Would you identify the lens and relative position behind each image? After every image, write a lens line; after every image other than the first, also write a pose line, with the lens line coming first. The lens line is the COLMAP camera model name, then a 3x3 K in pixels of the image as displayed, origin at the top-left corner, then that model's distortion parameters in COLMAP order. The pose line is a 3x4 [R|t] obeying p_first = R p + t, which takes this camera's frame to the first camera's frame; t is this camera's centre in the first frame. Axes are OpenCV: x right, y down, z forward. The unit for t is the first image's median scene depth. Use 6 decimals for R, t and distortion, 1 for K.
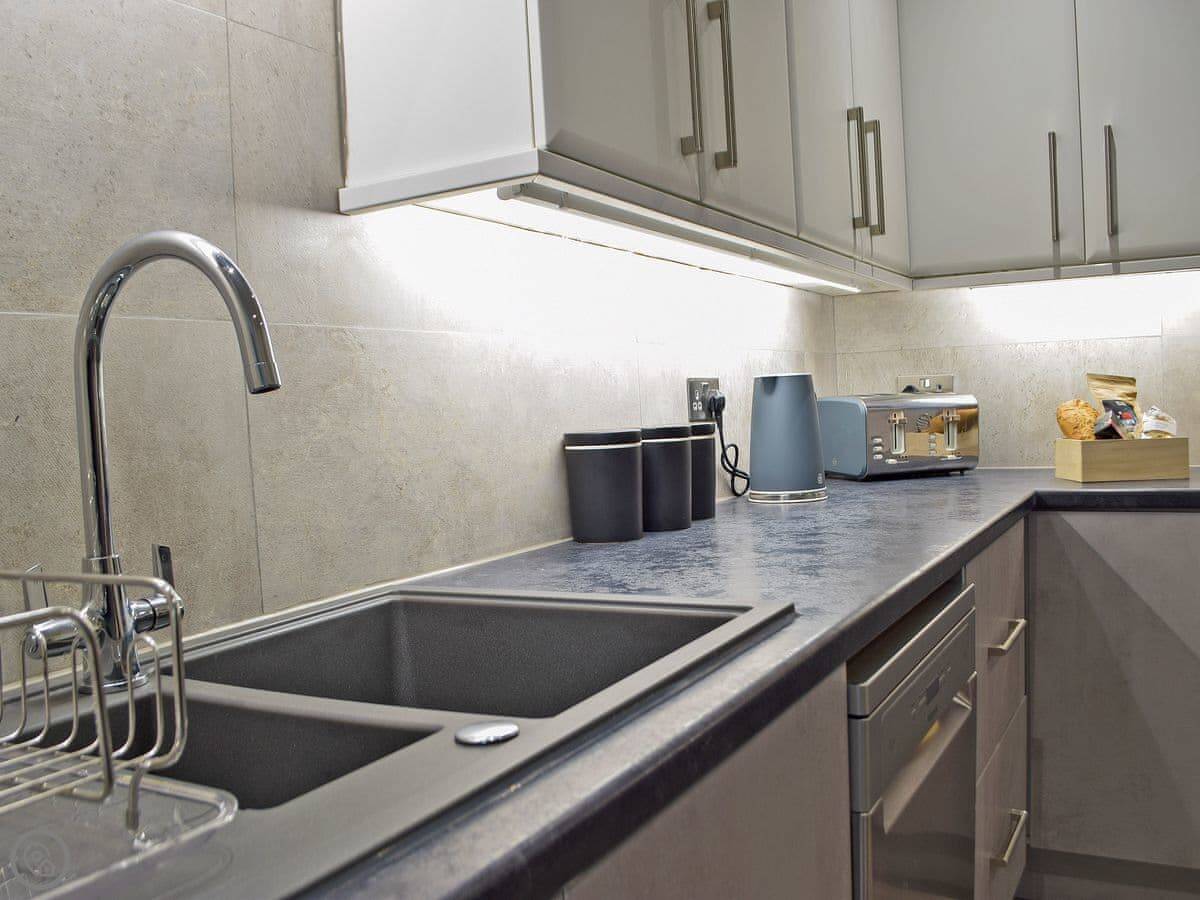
lens RADIAL K [[1091.4, 0, 600.0], [0, 1091.4, 450.0], [0, 0, 1]] dist [-0.062238, 0.003663]
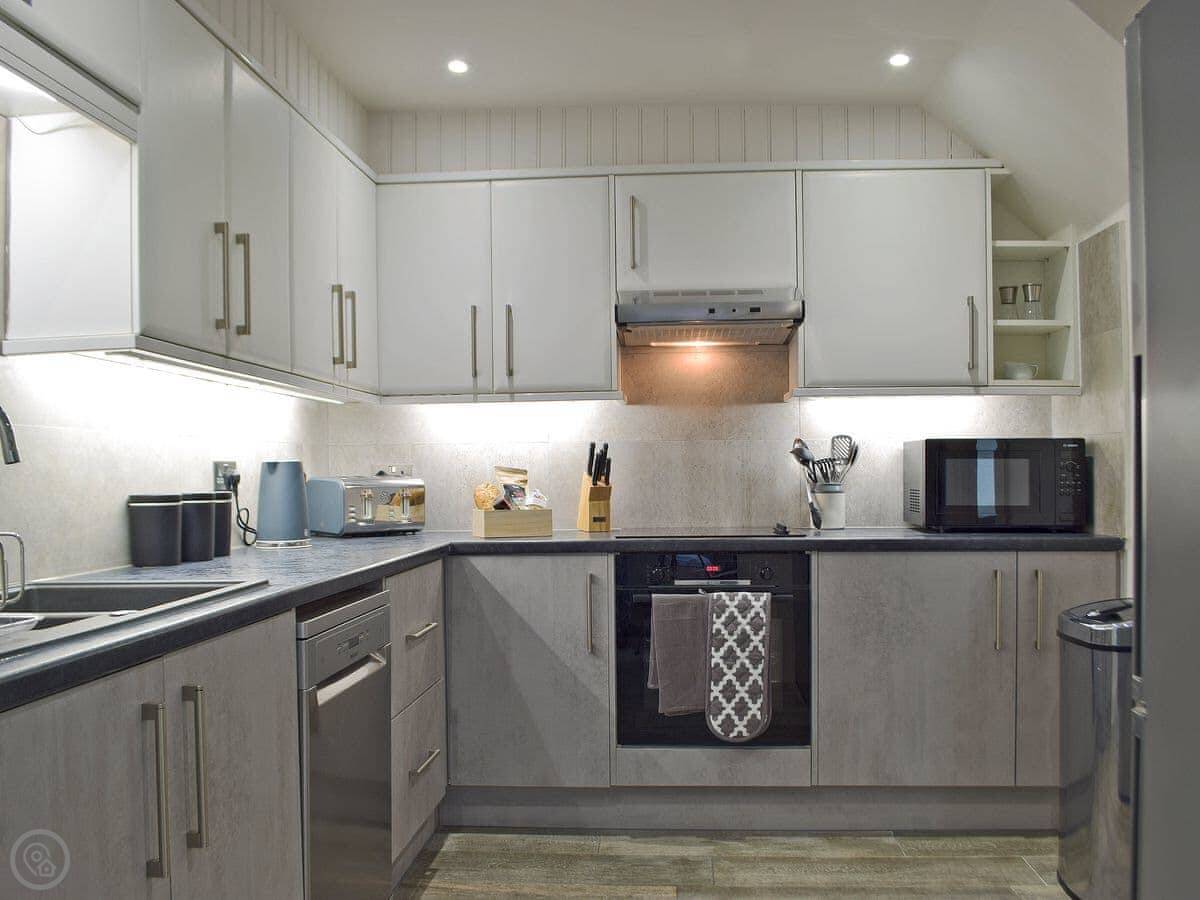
lens RADIAL K [[1091.4, 0, 600.0], [0, 1091.4, 450.0], [0, 0, 1]] dist [-0.062238, 0.003663]
pose [[0.910072, 0.038052, 0.412699, -0.043852], [-0.005990, 0.996880, -0.078706, 0.027735], [-0.414407, 0.069156, 0.907460, -0.485053]]
